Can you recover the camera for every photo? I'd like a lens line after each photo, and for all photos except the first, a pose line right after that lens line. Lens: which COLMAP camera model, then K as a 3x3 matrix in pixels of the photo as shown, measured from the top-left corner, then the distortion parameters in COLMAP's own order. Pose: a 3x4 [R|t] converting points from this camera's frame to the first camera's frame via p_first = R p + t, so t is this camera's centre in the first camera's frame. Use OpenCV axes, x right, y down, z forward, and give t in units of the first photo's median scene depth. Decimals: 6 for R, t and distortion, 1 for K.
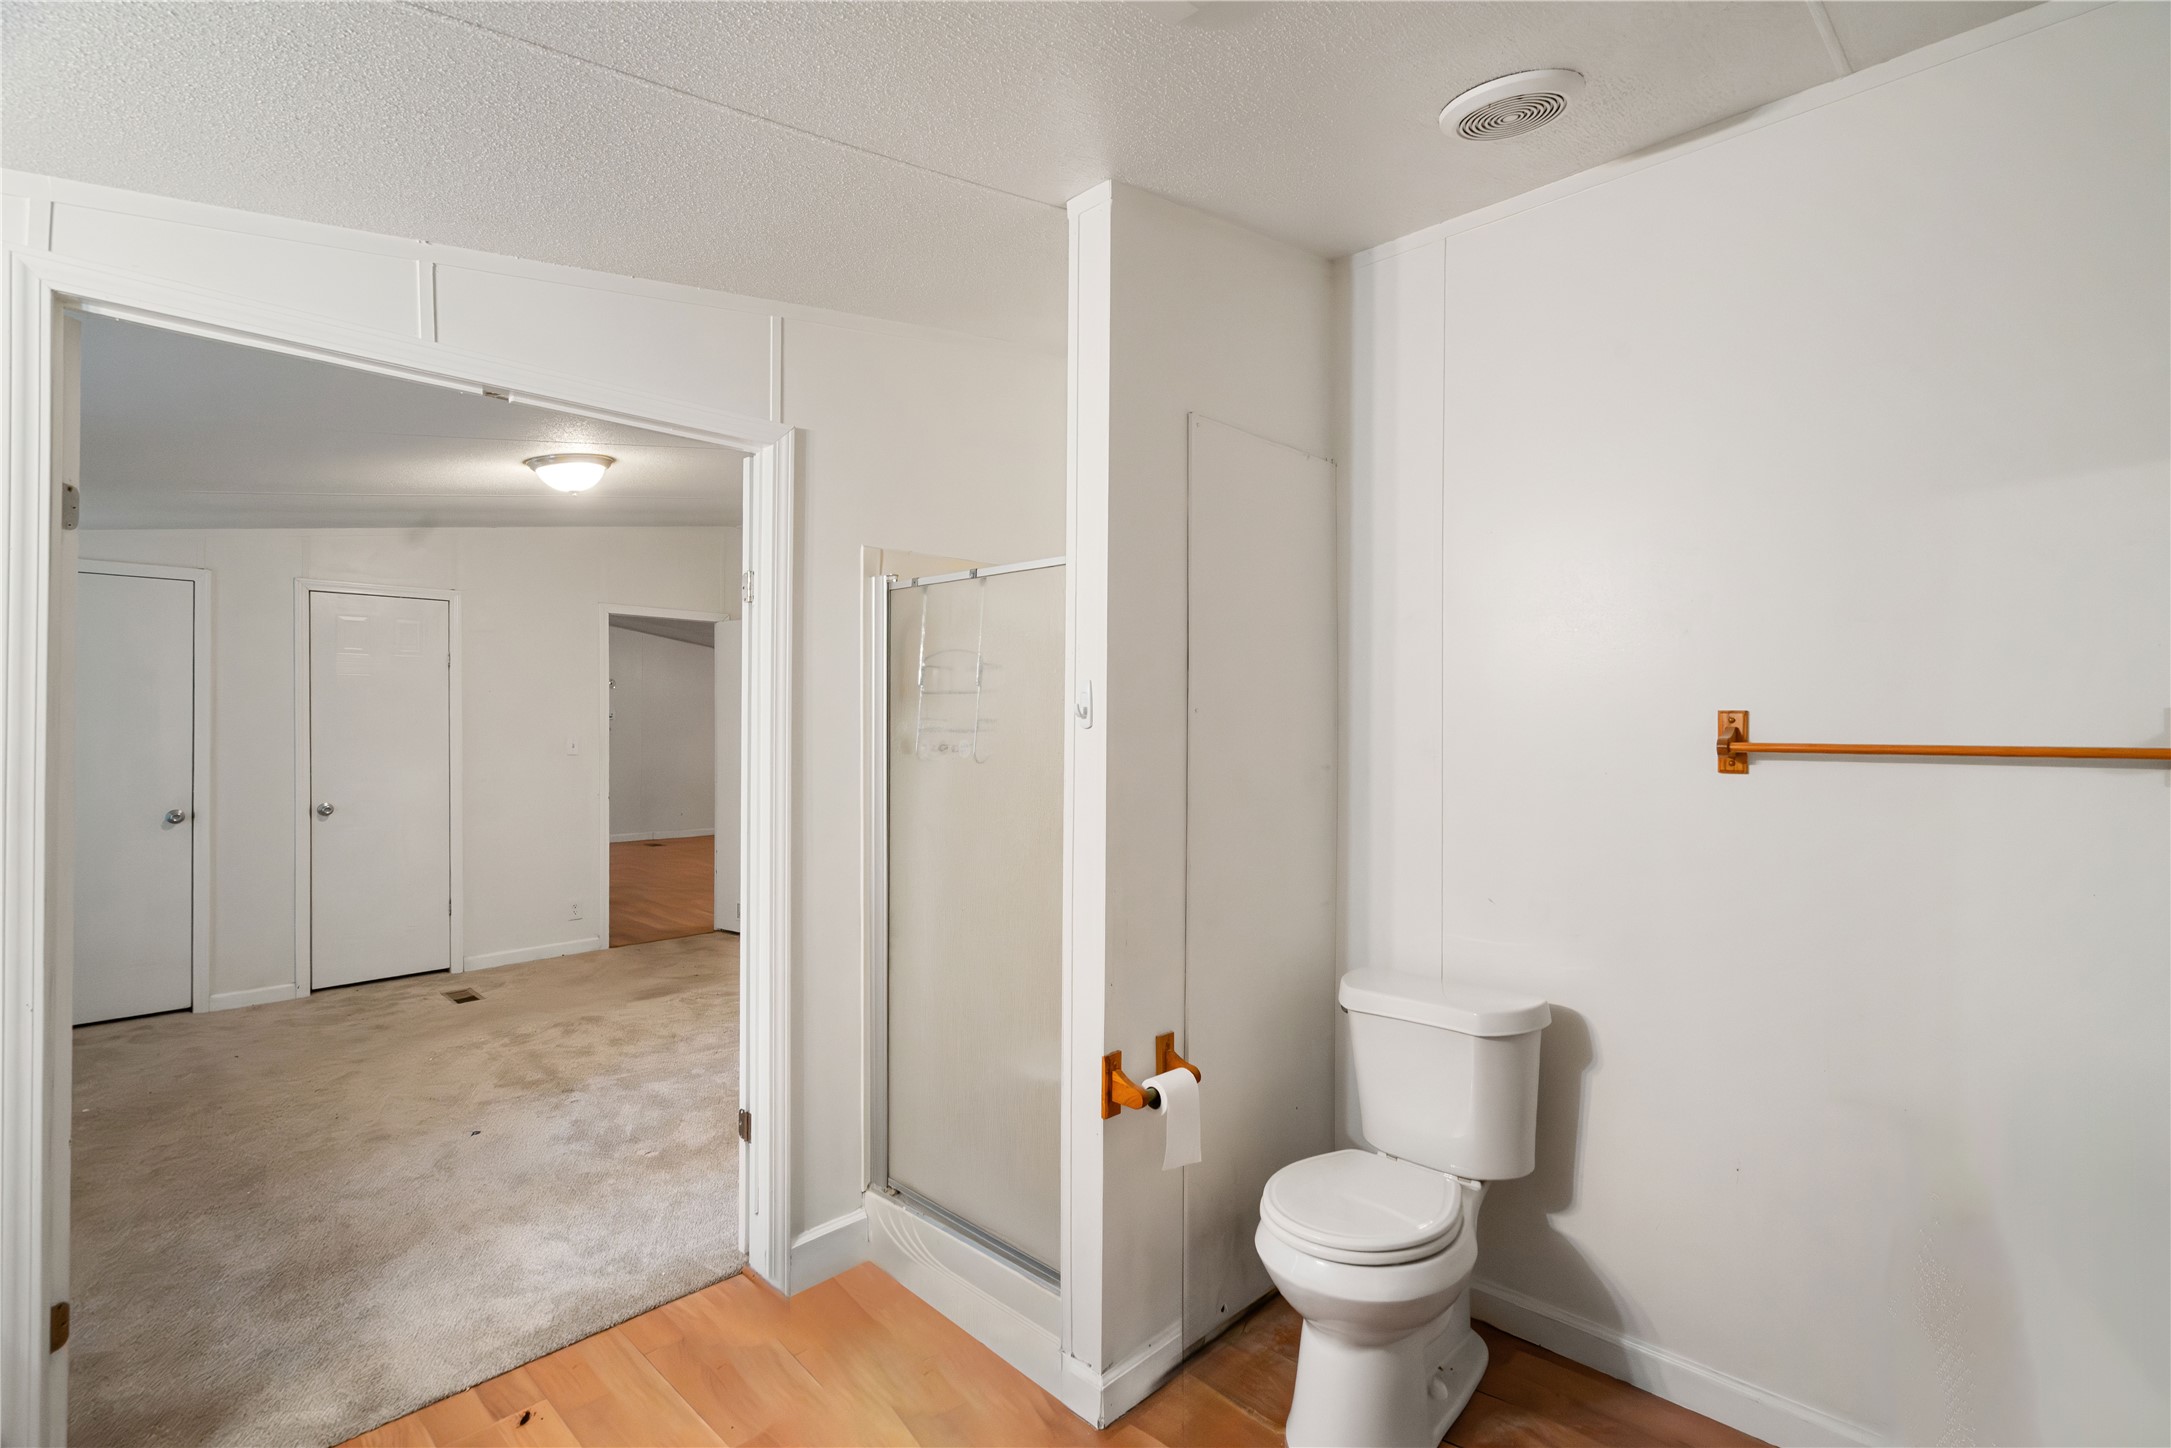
lens RADIAL K [[992.6, 0, 1086.9], [0, 992.6, 720.4], [0, 0, 1]] dist [-0.002808, 0.003046]
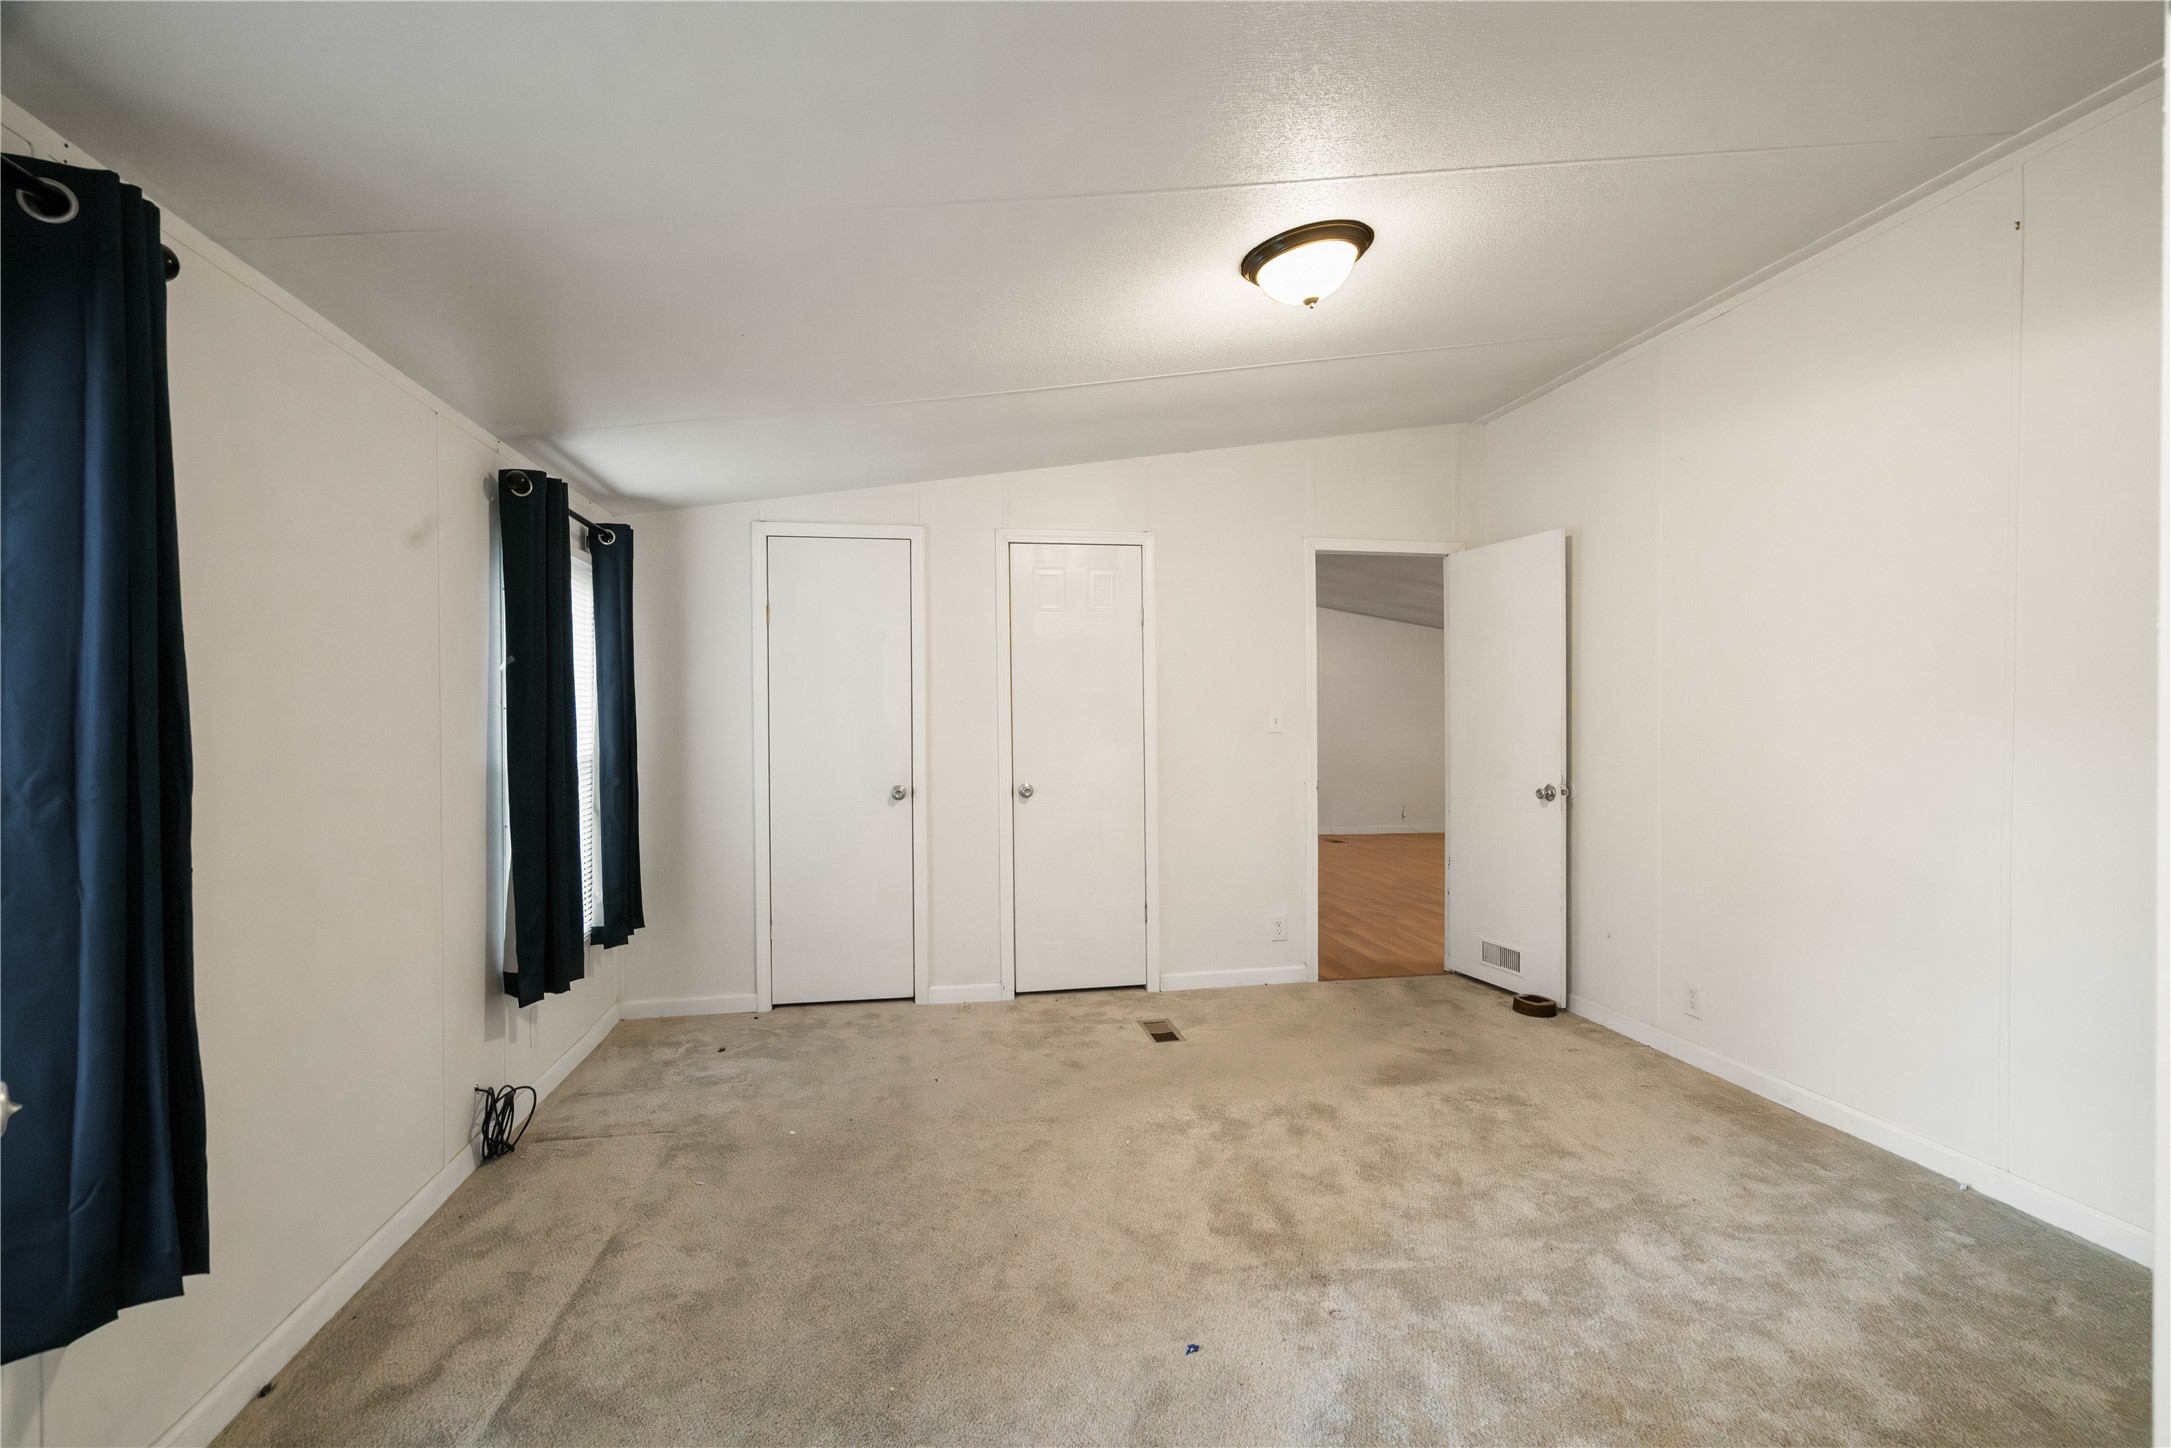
lens RADIAL K [[992.6, 0, 1084.6], [0, 992.6, 721.5], [0, 0, 1]] dist [-0.002808, 0.003046]
pose [[0.810110, -0.003994, -0.586264, -0.232805], [0.008617, 0.999950, 0.005094, 0.027122], [0.586214, -0.009179, 0.810104, 0.354457]]
